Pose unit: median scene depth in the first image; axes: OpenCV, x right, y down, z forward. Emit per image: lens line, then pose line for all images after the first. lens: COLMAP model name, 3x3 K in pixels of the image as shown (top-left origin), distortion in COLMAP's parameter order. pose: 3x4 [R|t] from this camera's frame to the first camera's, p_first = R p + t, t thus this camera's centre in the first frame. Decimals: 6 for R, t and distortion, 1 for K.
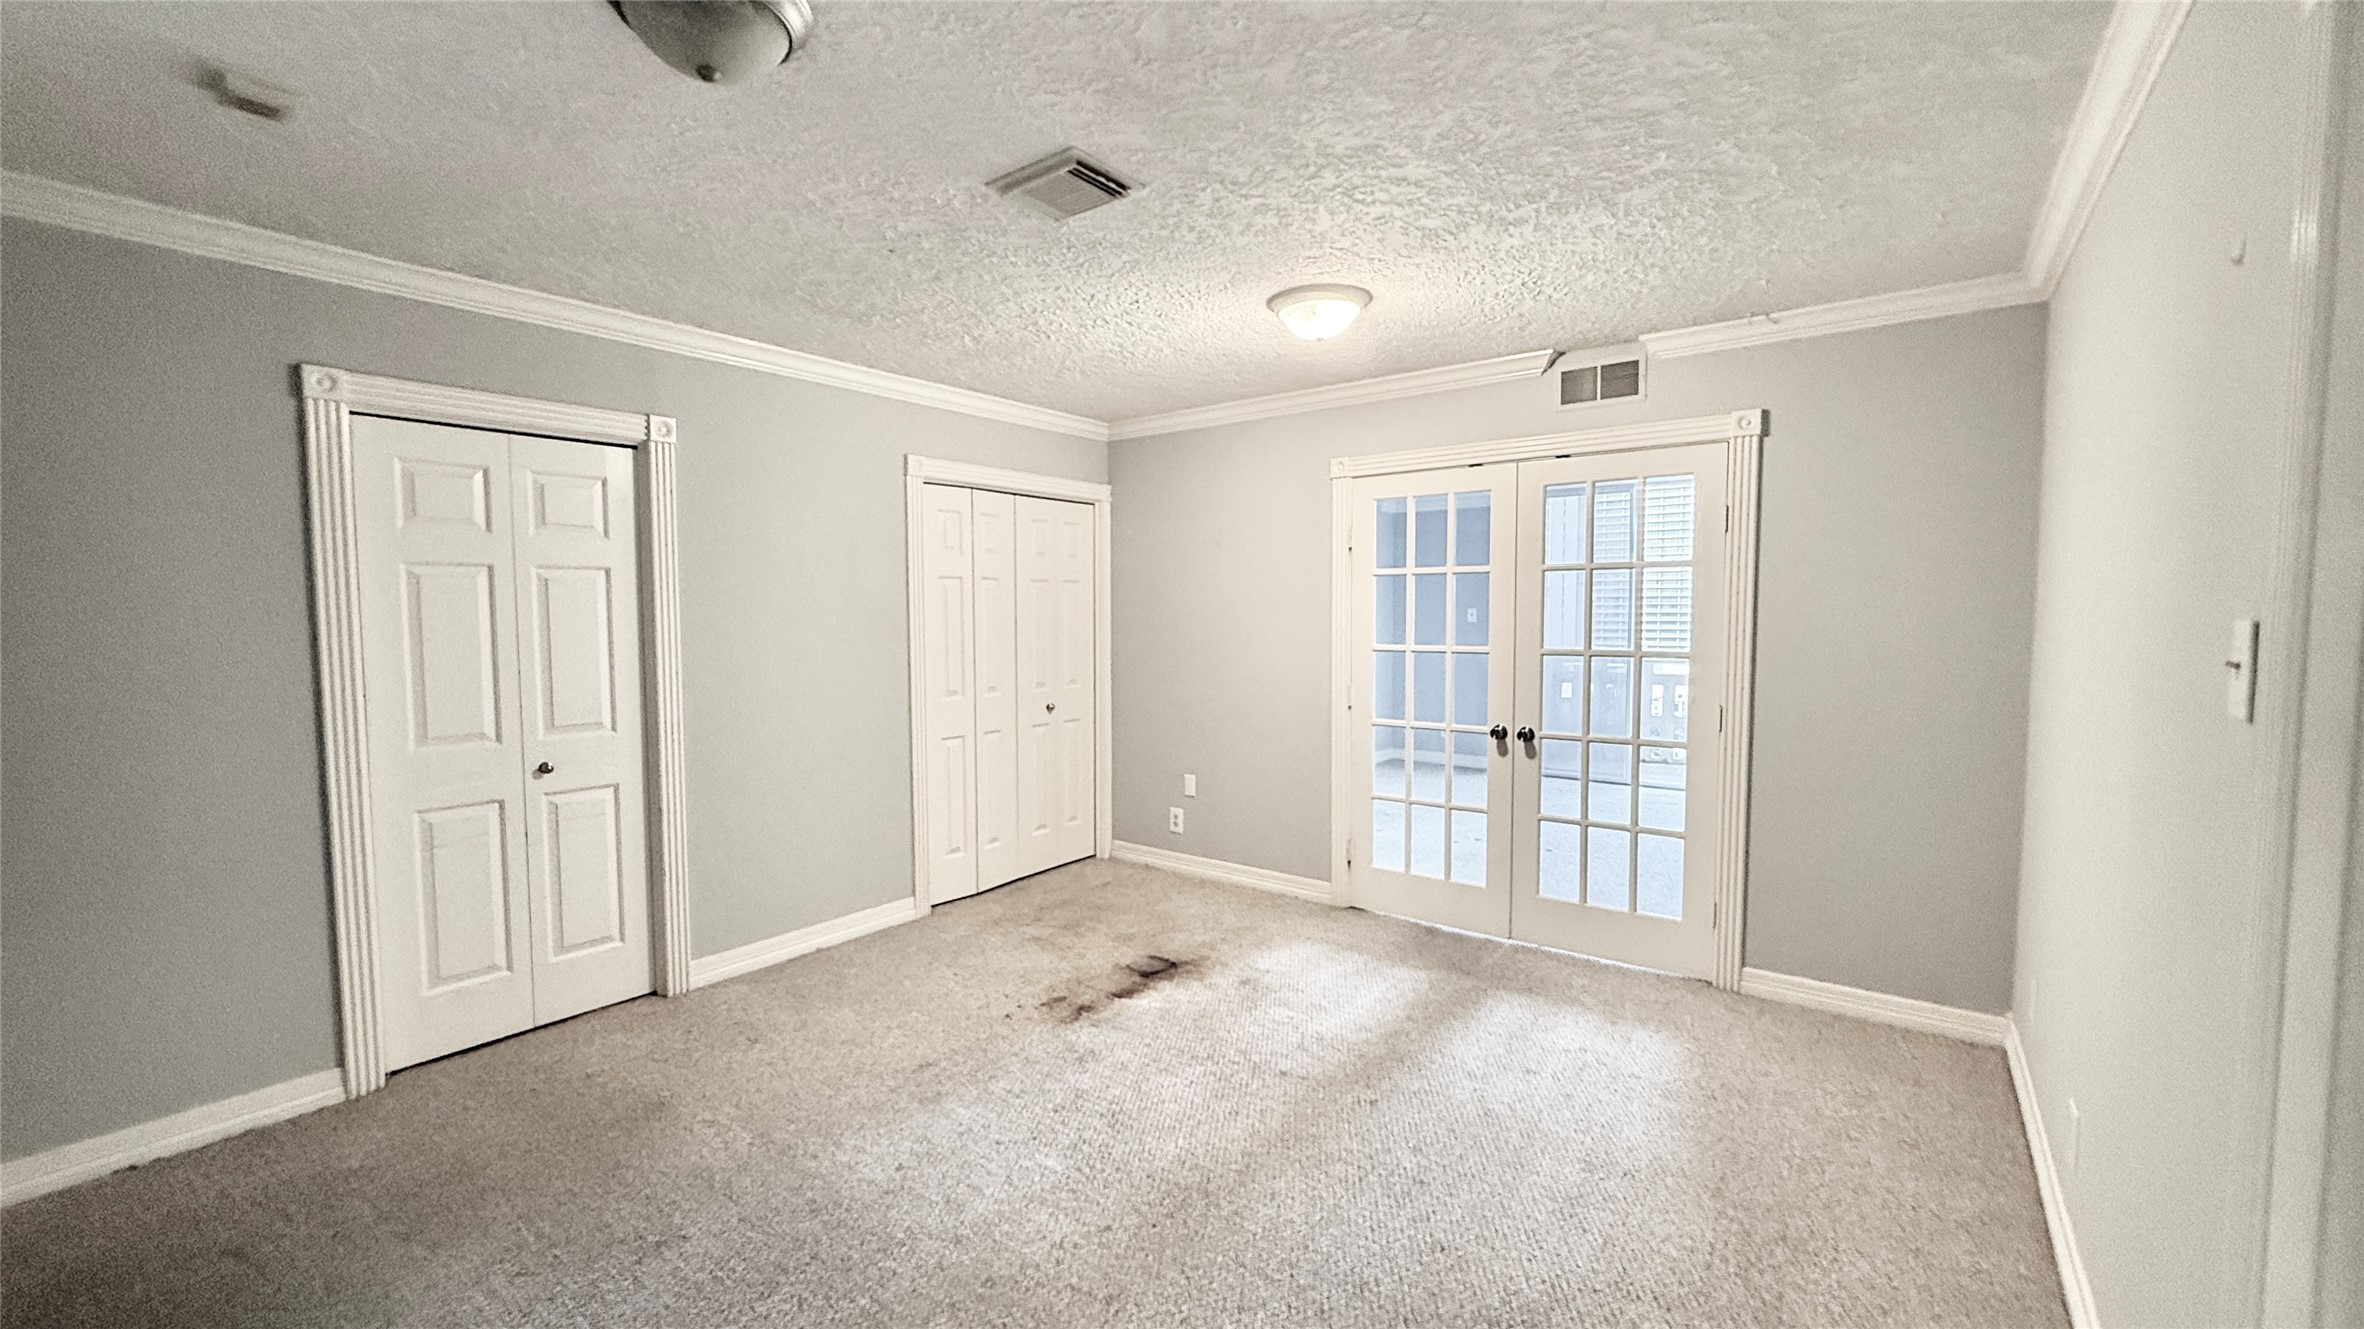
lens RADIAL K [[942.4, 0, 1175.2], [0, 942.4, 664.7], [0, 0, 1]] dist [-0.001007, 0.000199]
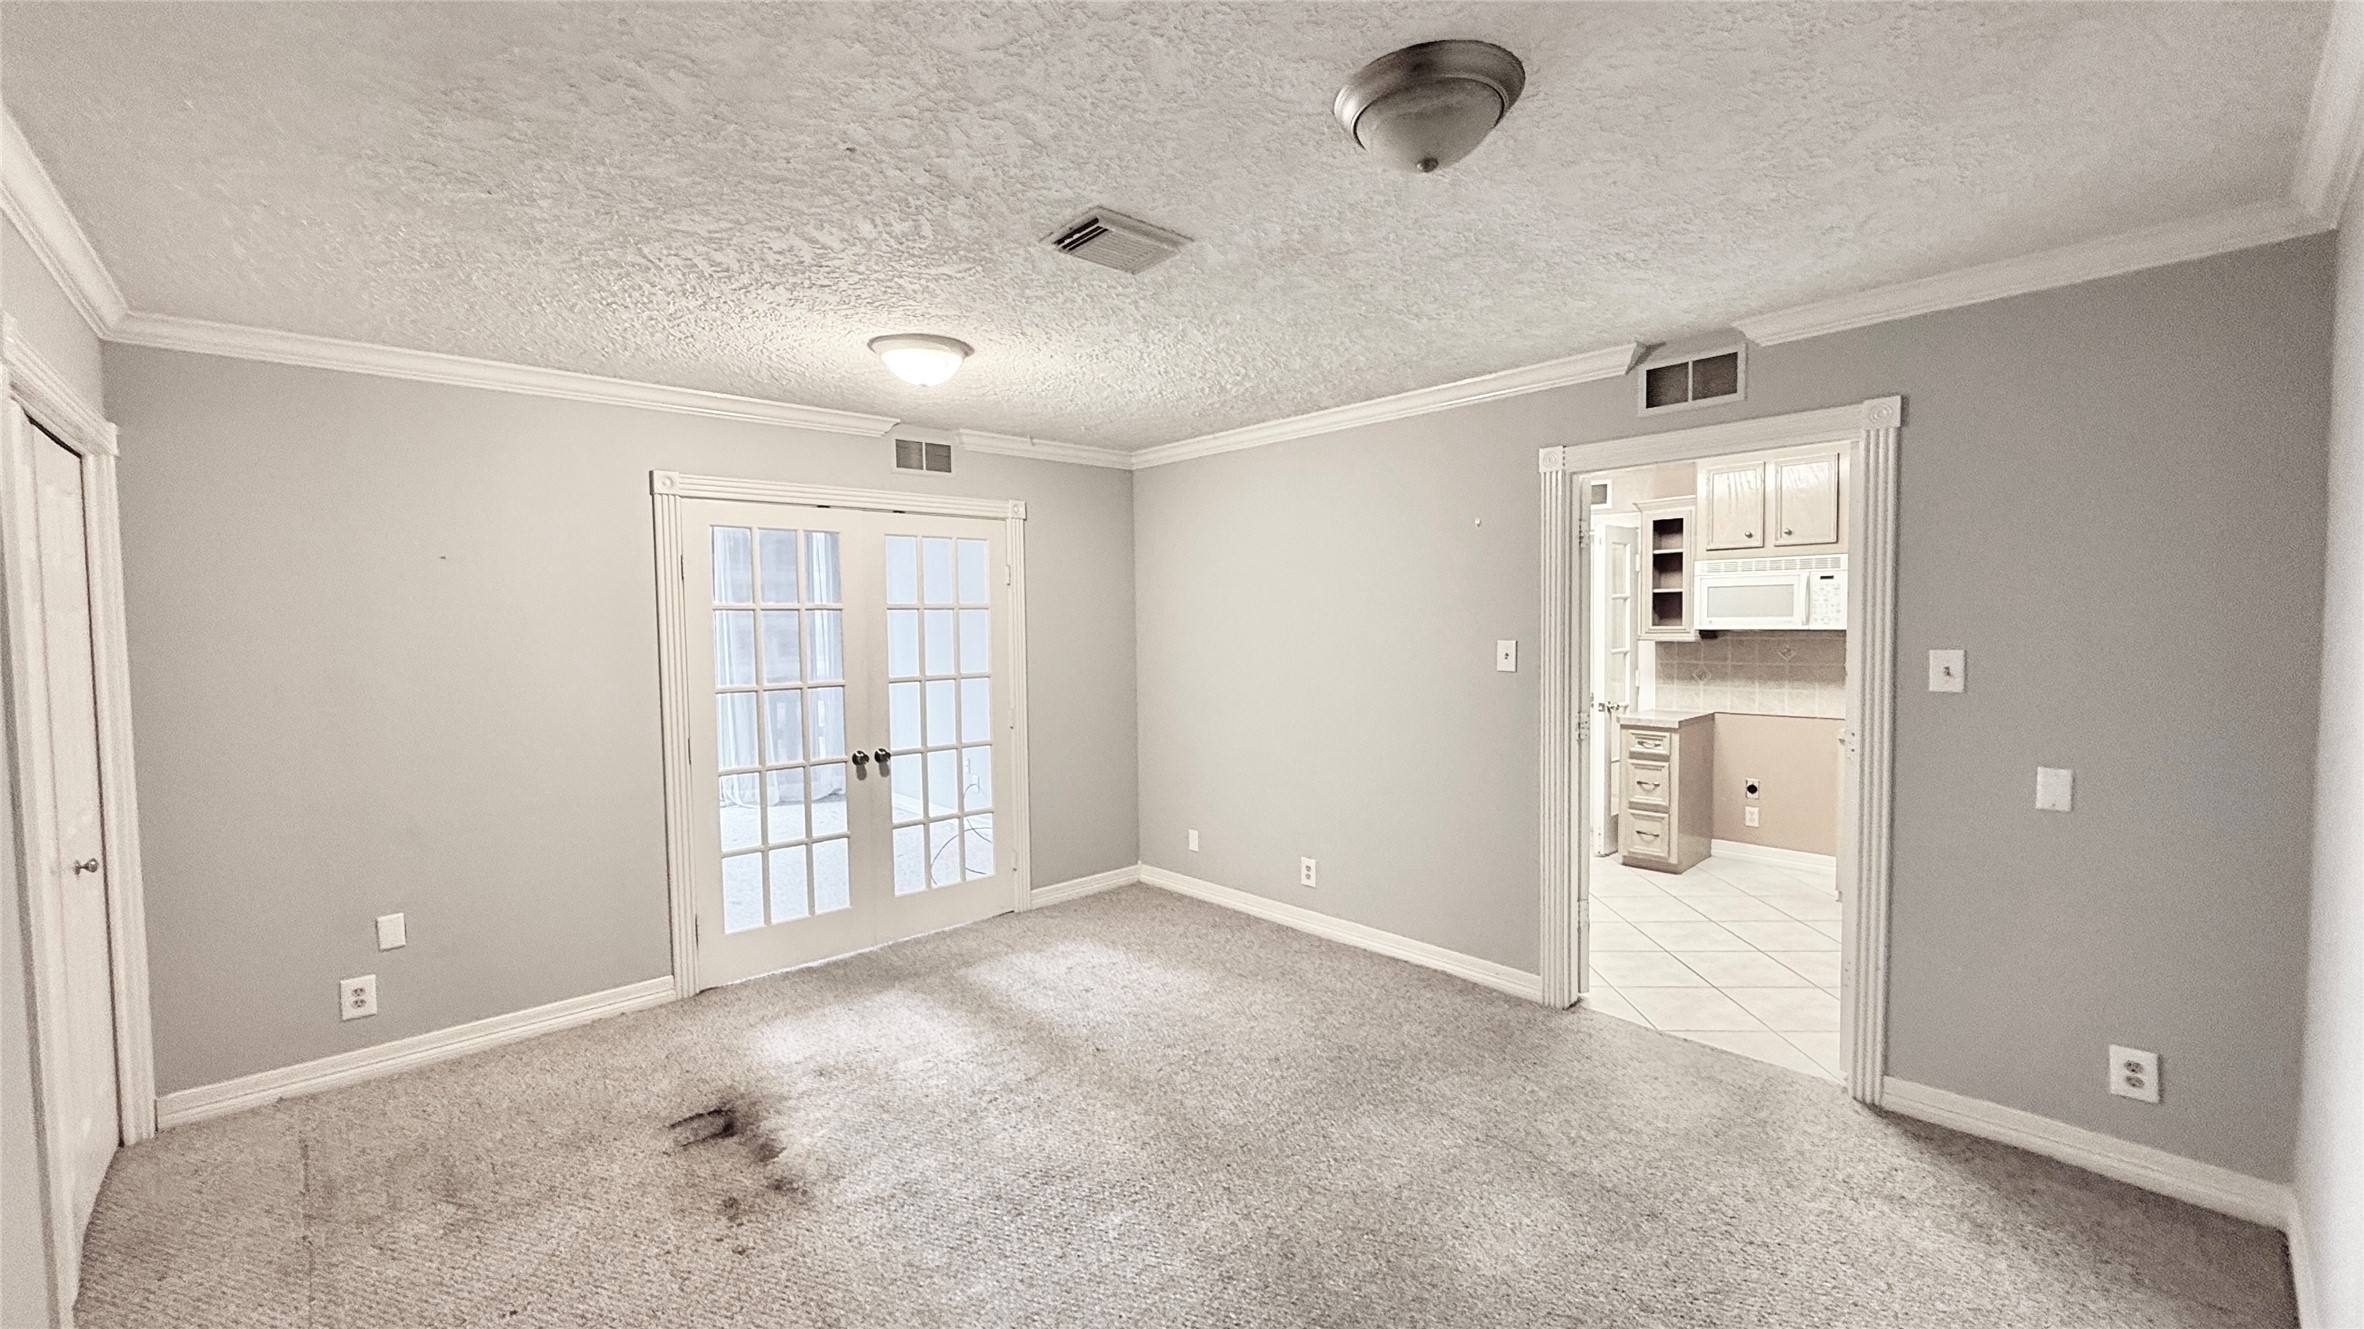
lens RADIAL K [[944.1, 0, 1175.5], [0, 944.1, 665.1], [0, 0, 1]] dist [0.000163, -0.000190]
pose [[0.166117, -0.043911, 0.985128, -0.684134], [0.070456, 0.996983, 0.032559, -0.045719], [-0.983586, 0.064000, 0.168710, 0.476778]]
